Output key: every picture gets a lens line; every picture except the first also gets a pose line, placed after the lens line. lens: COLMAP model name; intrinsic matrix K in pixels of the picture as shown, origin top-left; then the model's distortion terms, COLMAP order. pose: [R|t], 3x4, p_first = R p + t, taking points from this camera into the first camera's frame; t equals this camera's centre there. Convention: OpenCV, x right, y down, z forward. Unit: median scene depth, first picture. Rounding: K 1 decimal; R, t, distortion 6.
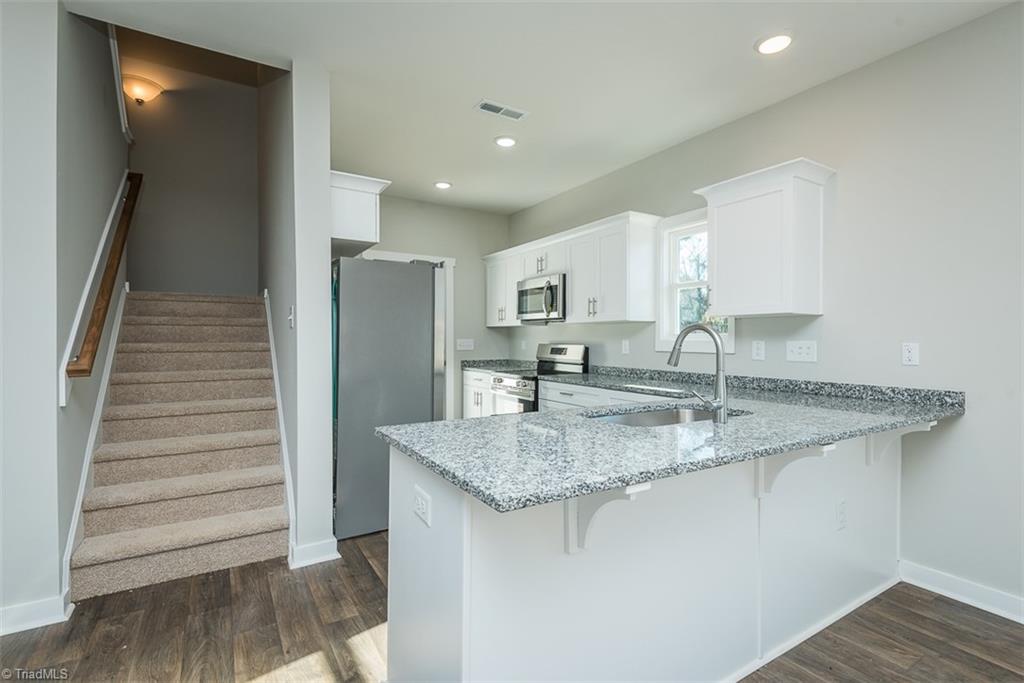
lens RADIAL K [[473.9, 0, 505.1], [0, 473.9, 330.9], [0, 0, 1]] dist [0.001318, 0.000074]
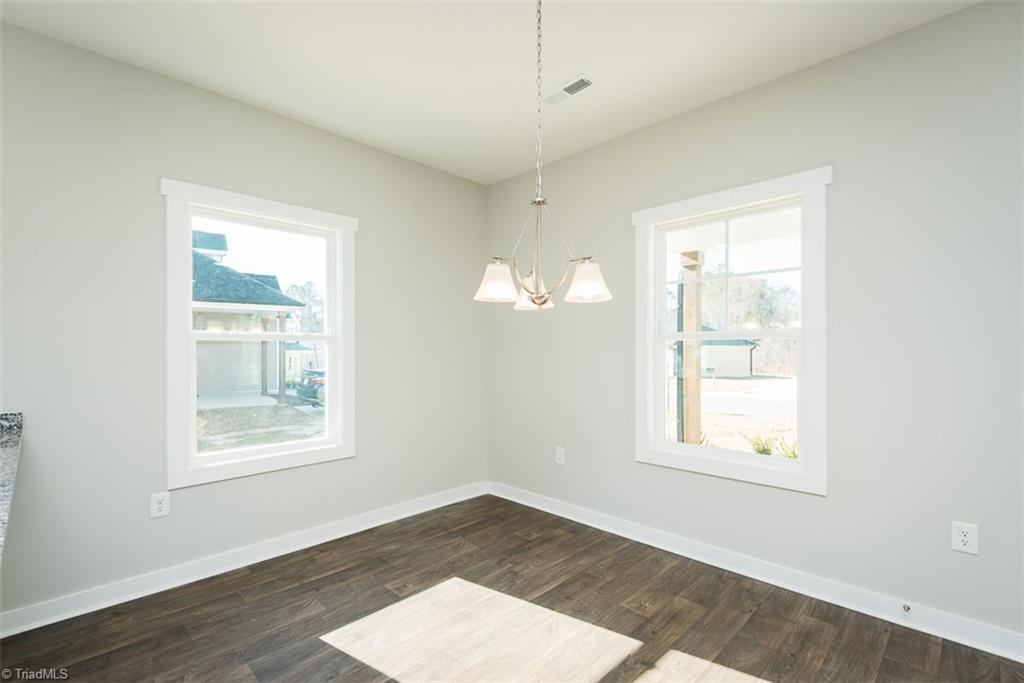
lens RADIAL K [[457.2, 0, 510.9], [0, 457.2, 352.1], [0, 0, 1]] dist [-0.000835, -0.000289]
pose [[-0.235248, -0.003183, 0.971930, -0.479924], [-0.004067, 0.999989, 0.002291, 0.003824], [-0.971927, -0.003414, -0.235259, 0.783481]]
